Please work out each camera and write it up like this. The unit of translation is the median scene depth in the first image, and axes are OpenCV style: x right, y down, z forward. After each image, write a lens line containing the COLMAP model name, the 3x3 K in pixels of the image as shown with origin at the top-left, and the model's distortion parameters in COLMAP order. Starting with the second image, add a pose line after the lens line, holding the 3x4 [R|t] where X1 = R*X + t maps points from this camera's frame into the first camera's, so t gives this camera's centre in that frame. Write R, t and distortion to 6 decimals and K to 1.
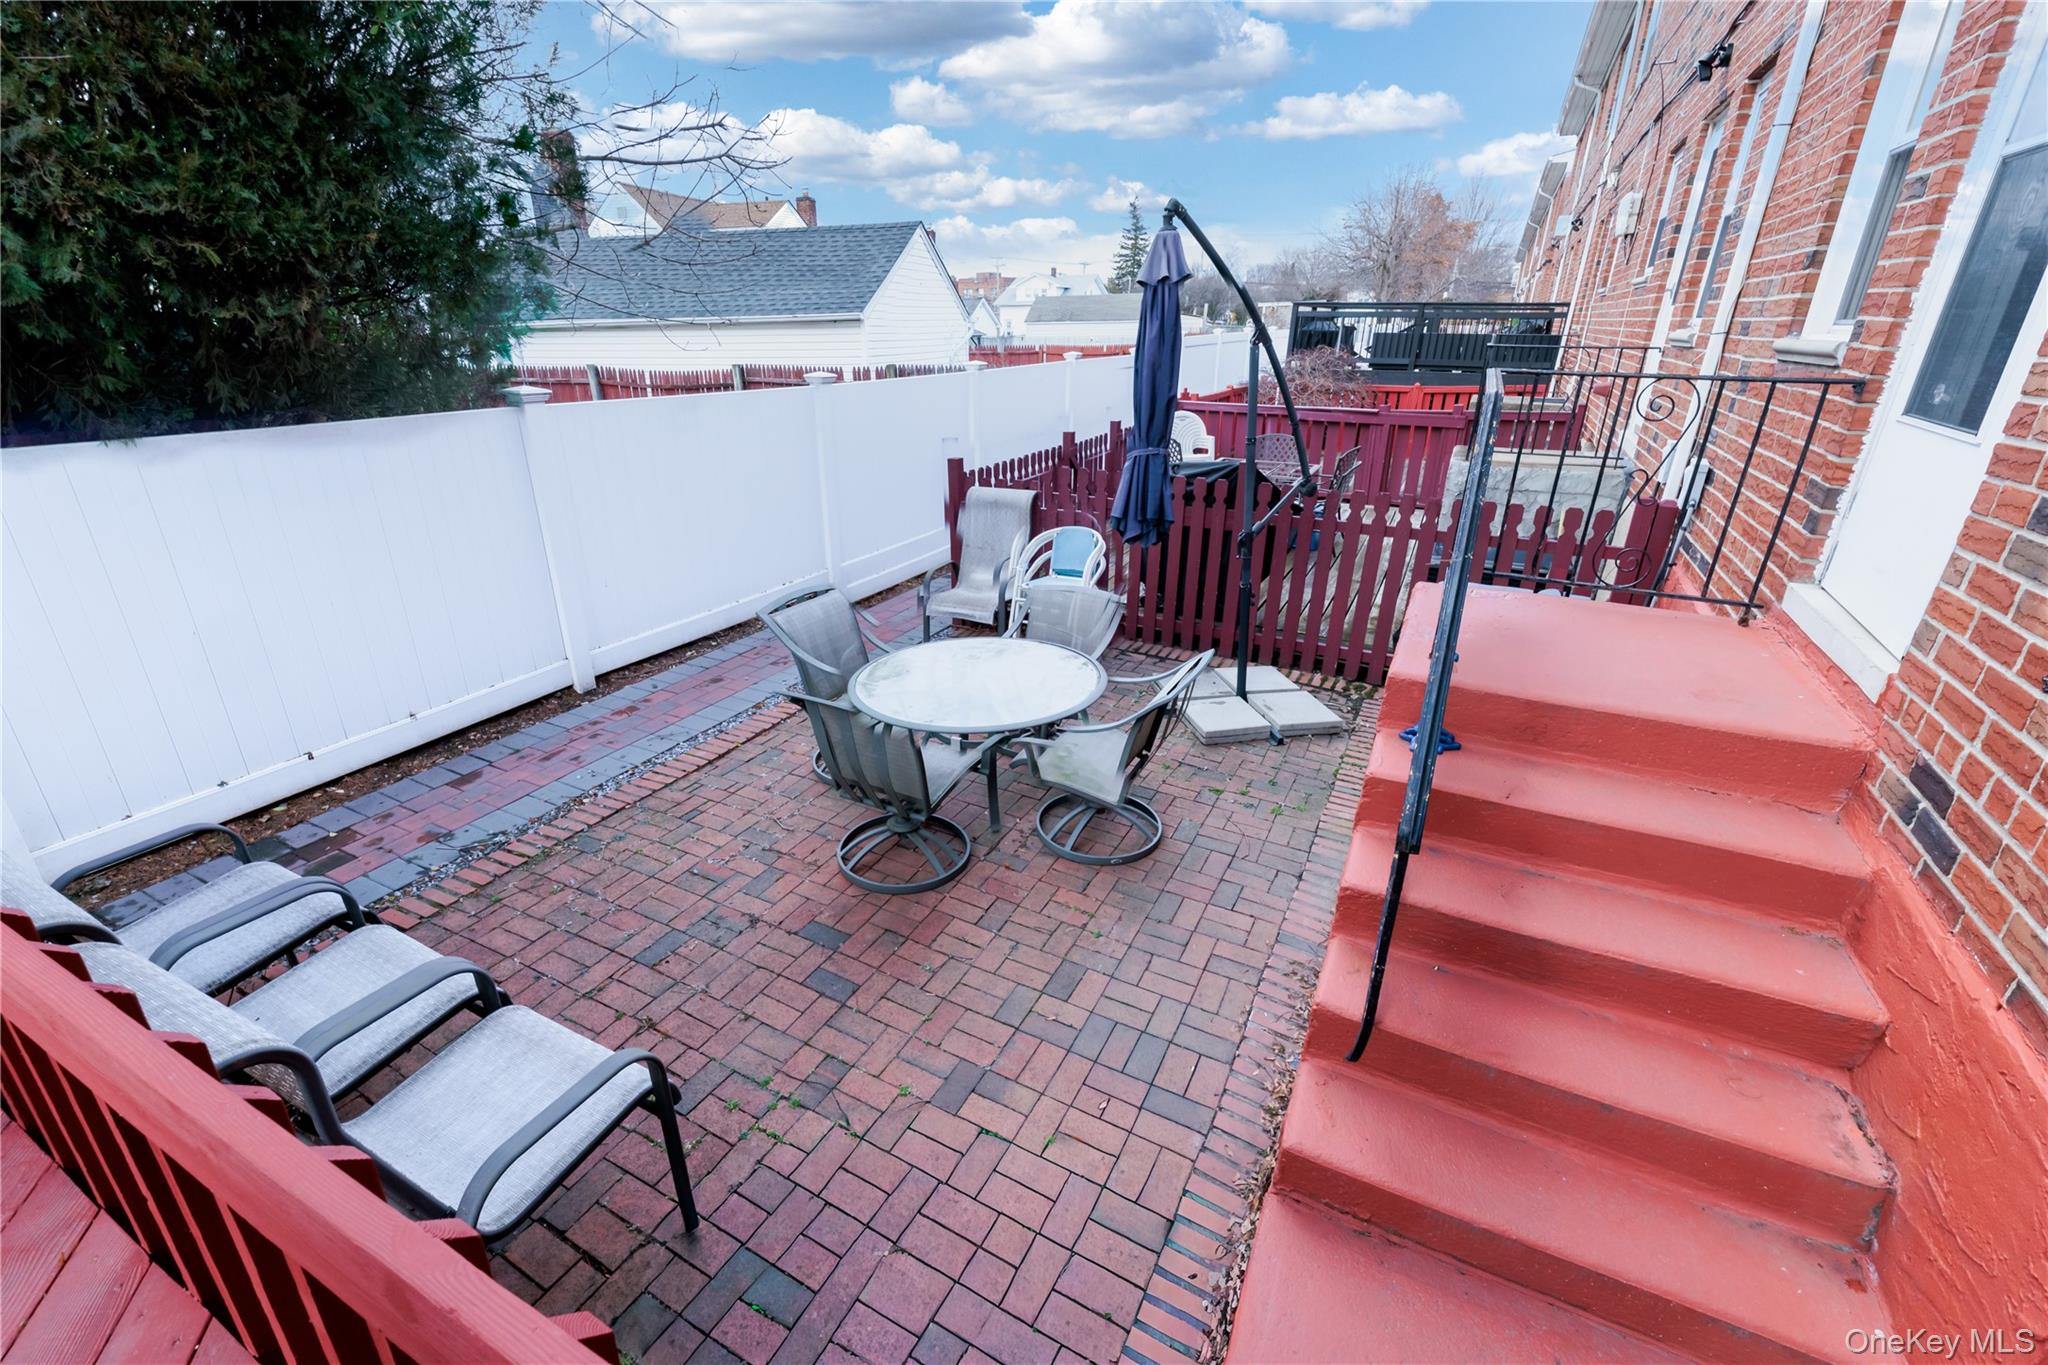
lens RADIAL K [[883.6, 0, 1015.4], [0, 883.6, 676.8], [0, 0, 1]] dist [-0.002029, -0.004267]
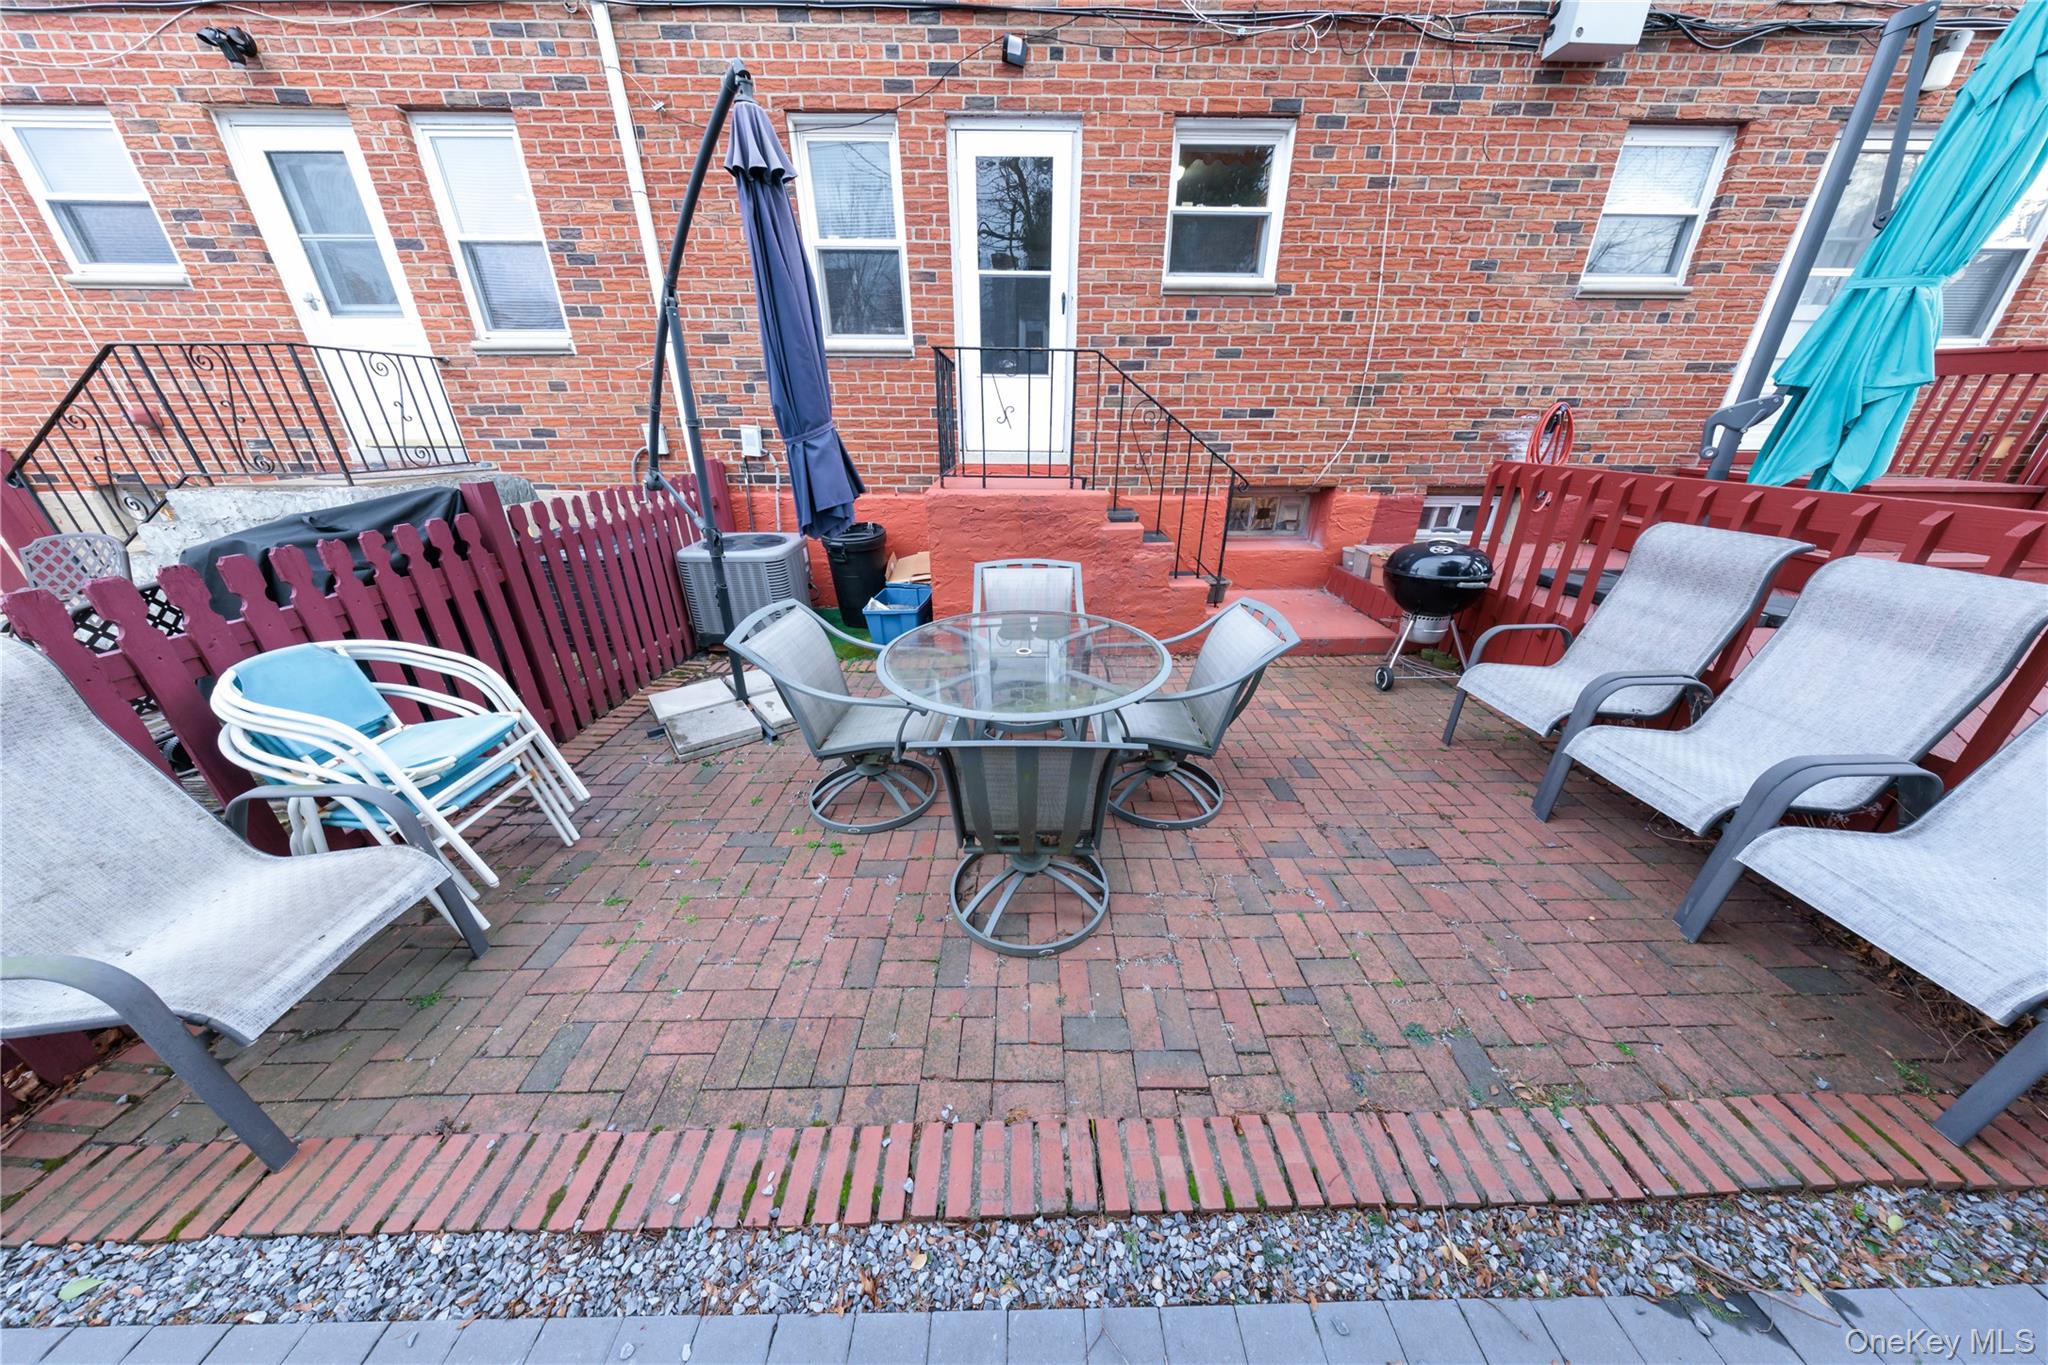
lens RADIAL K [[603.5, 0, 1020.9], [0, 603.5, 681.1], [0, 0, 1]] dist [0.000774, 0.000007]
pose [[-0.475126, -0.381211, 0.793053, -0.595456], [0.323816, 0.762281, 0.560420, -0.383830], [-0.818168, 0.523074, -0.238737, 1.278867]]
